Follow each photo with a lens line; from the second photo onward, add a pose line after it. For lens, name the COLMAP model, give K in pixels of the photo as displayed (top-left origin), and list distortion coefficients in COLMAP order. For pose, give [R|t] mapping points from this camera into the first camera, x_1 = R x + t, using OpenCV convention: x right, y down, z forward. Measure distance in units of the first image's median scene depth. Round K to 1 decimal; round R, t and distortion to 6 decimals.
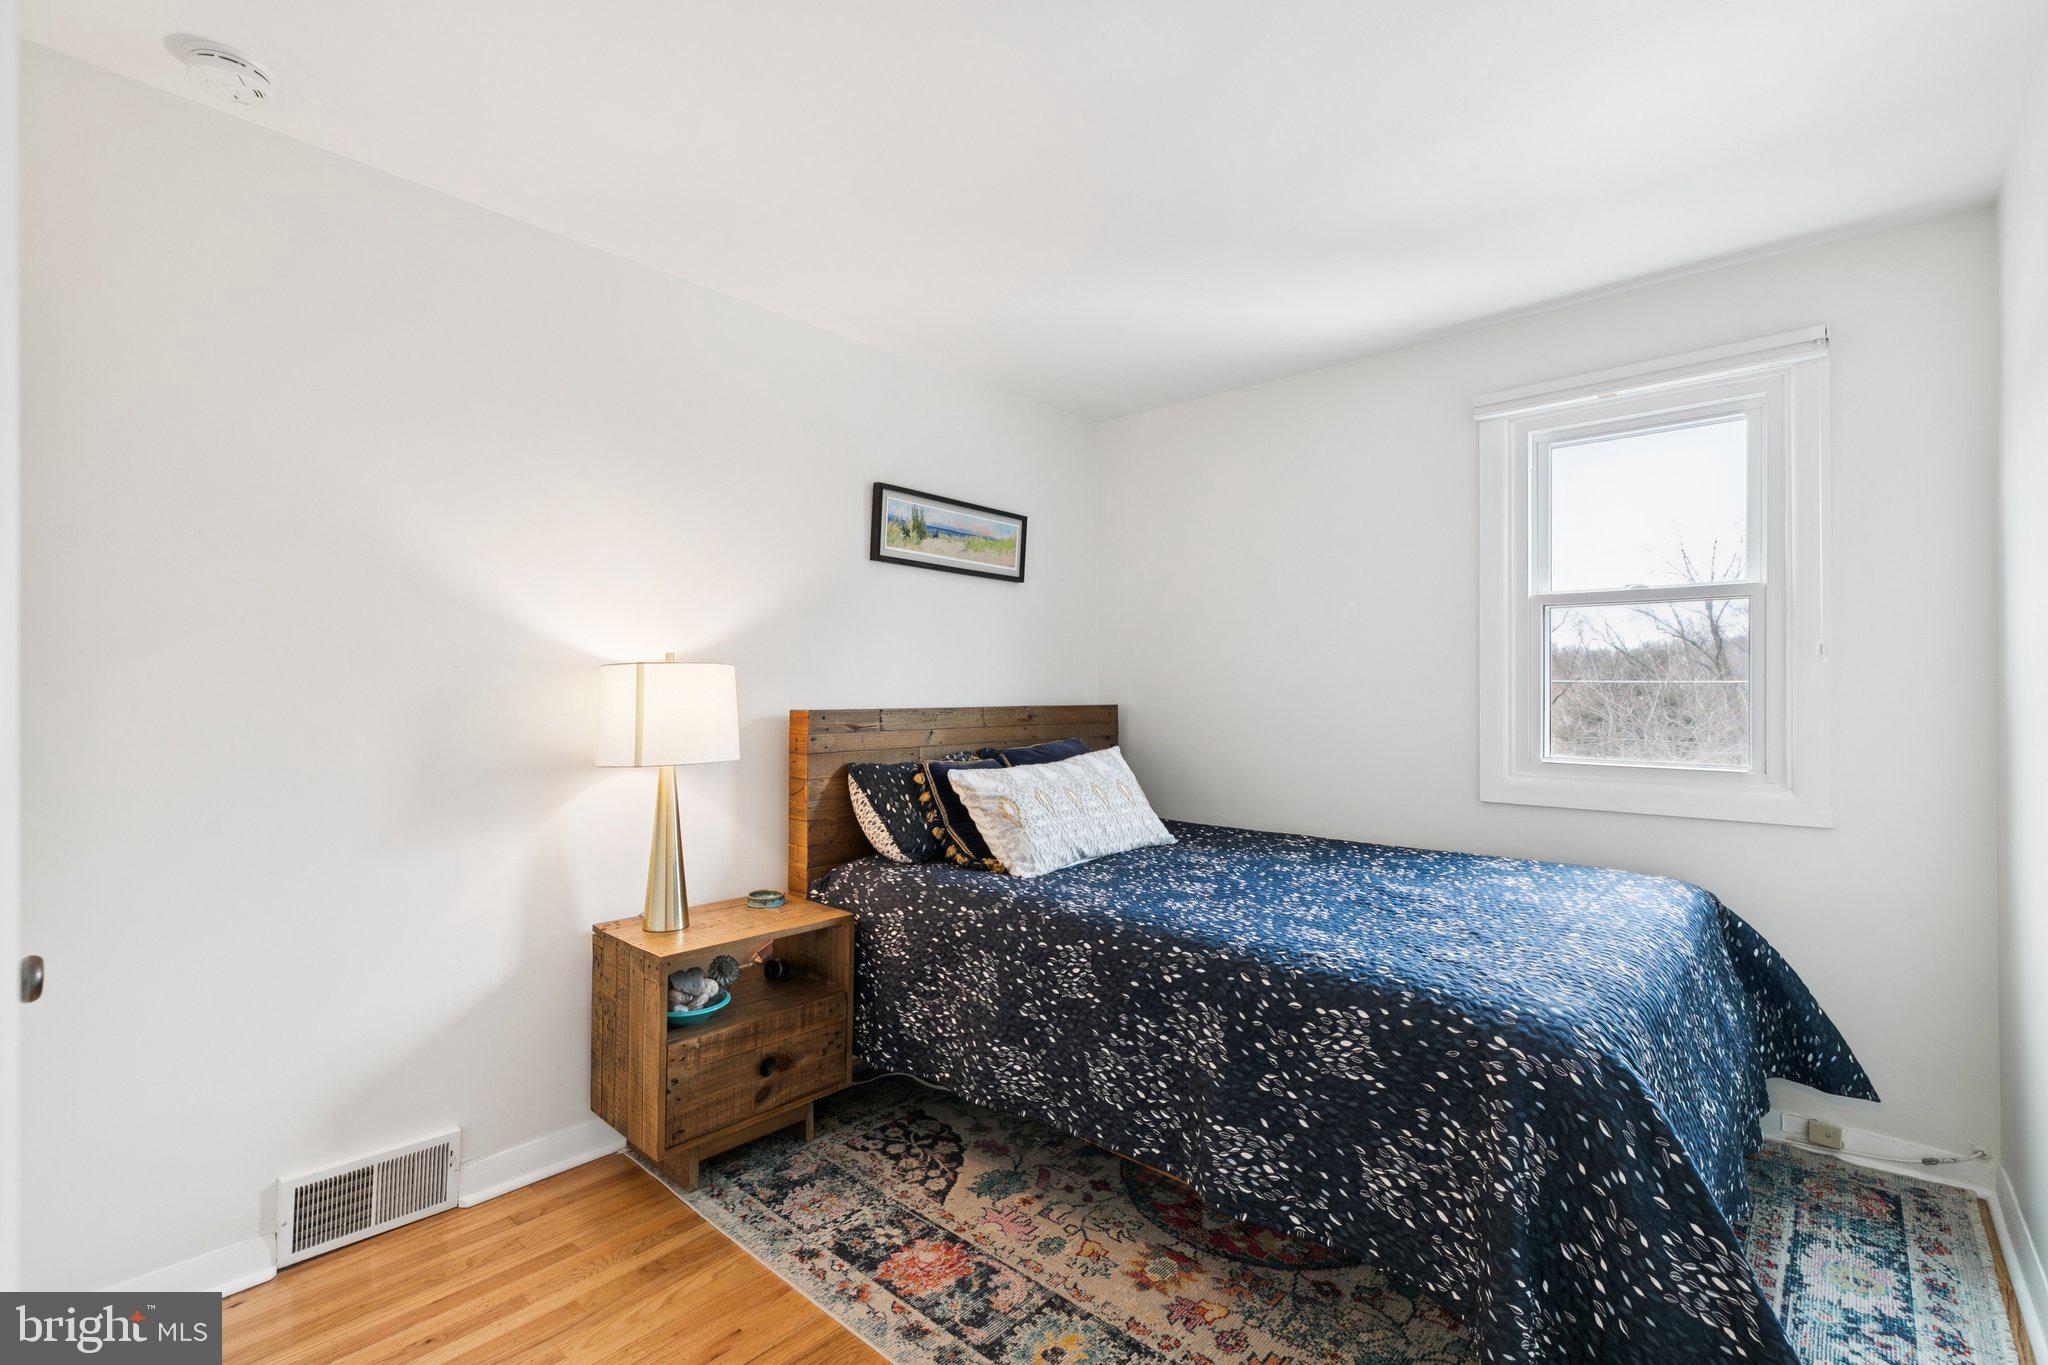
lens RADIAL K [[927.3, 0, 1036.4], [0, 927.3, 679.4], [0, 0, 1]] dist [0.001012, -0.000309]
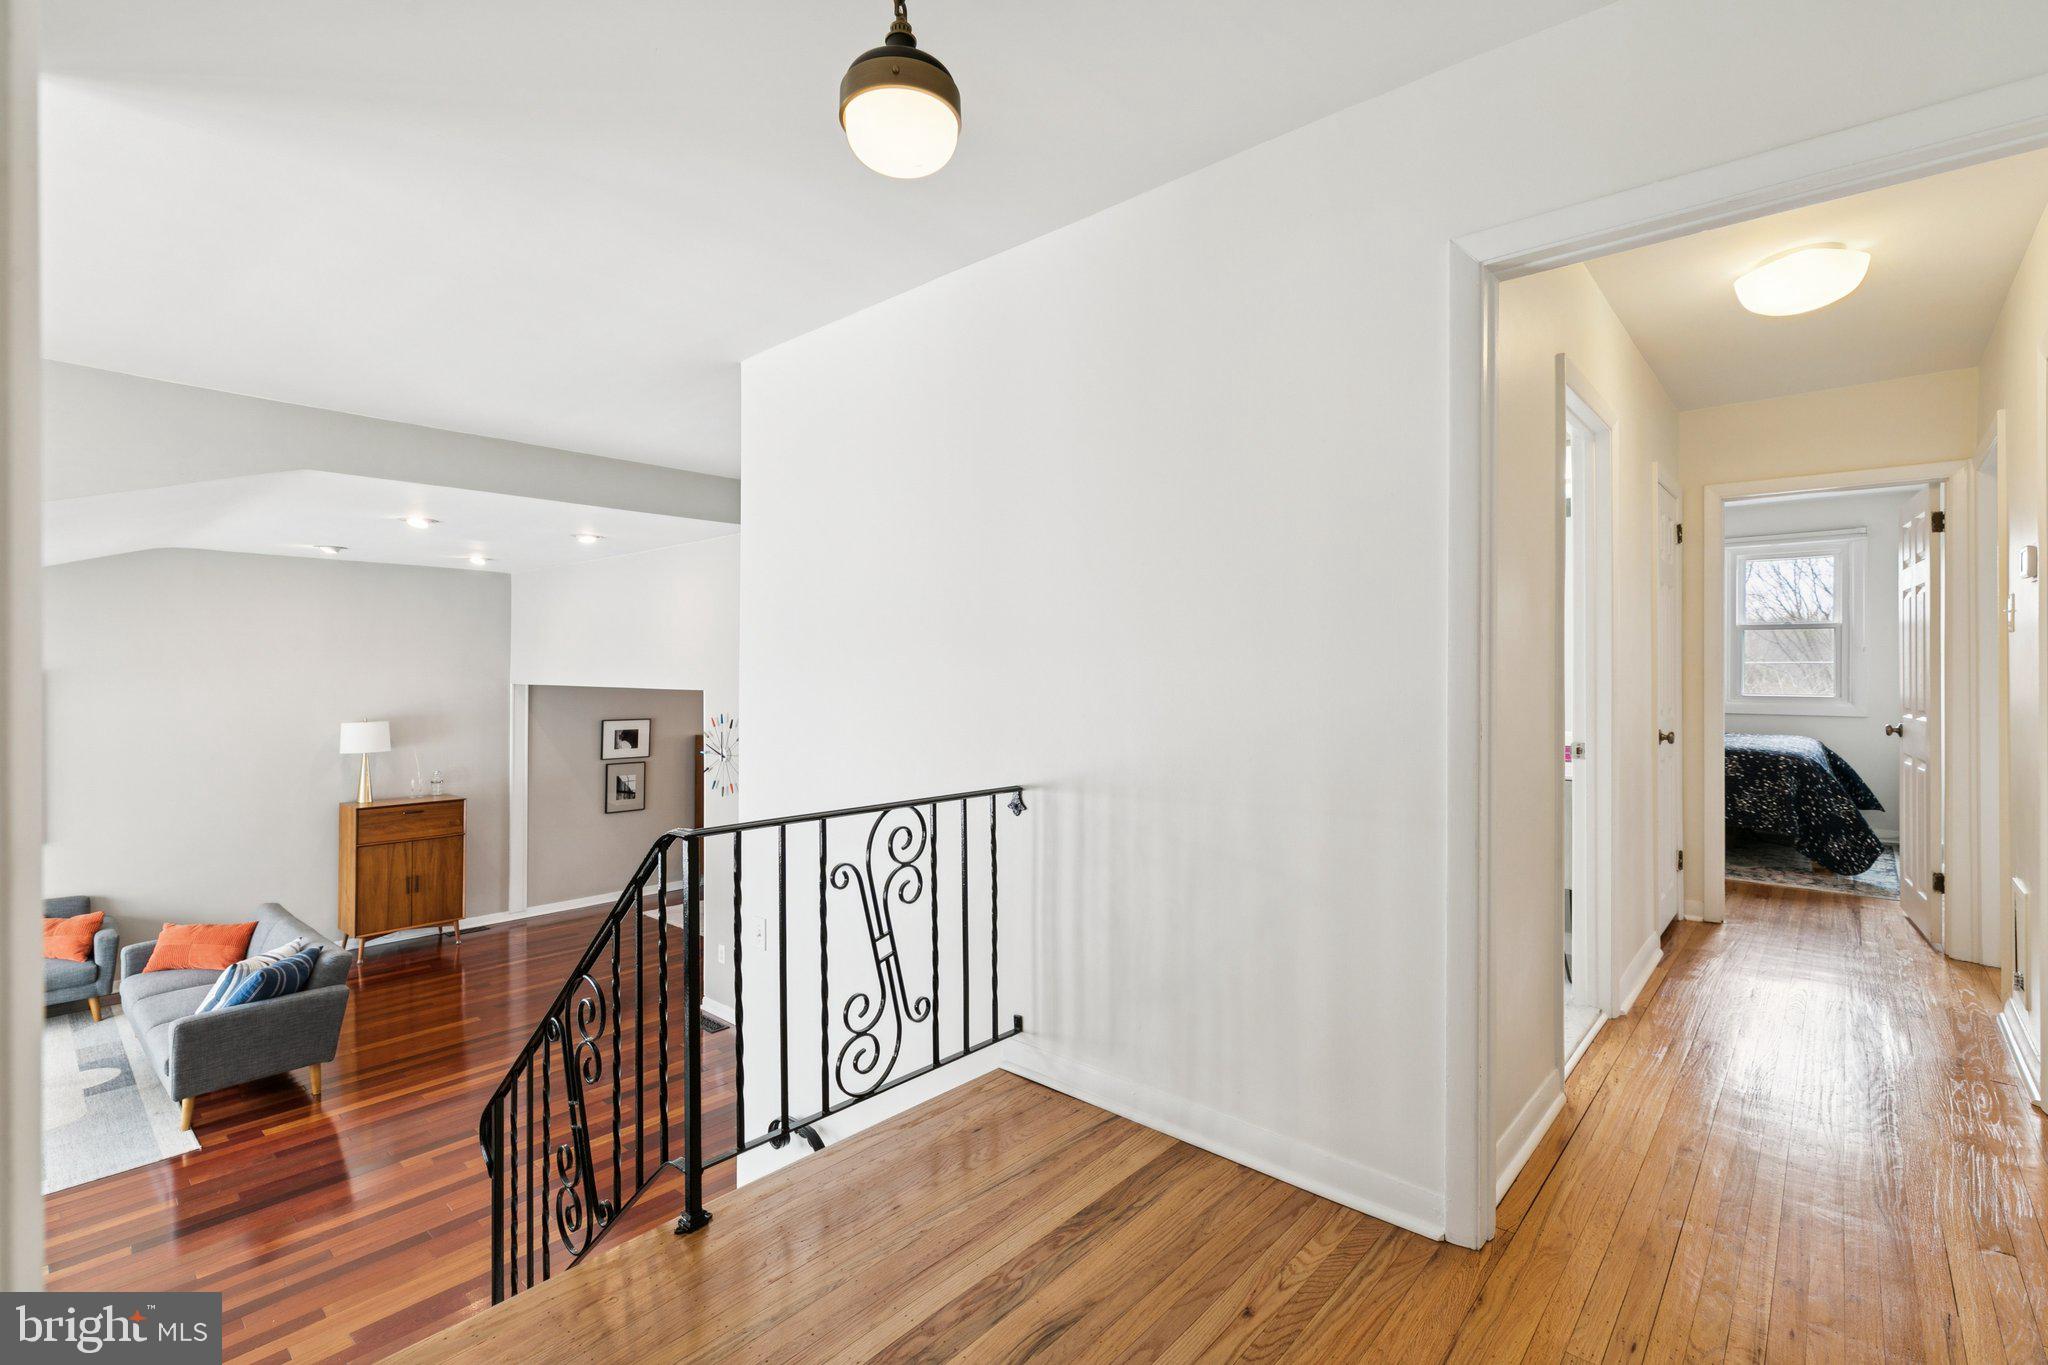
lens RADIAL K [[927.3, 0, 1043.8], [0, 927.3, 668.0], [0, 0, 1]] dist [0.001012, -0.000309]
pose [[0.999998, -0.000919, 0.001570, -2.377402], [0.000911, 0.999987, 0.005088, 0.010021], [-0.001574, -0.005087, 0.999986, -2.613616]]
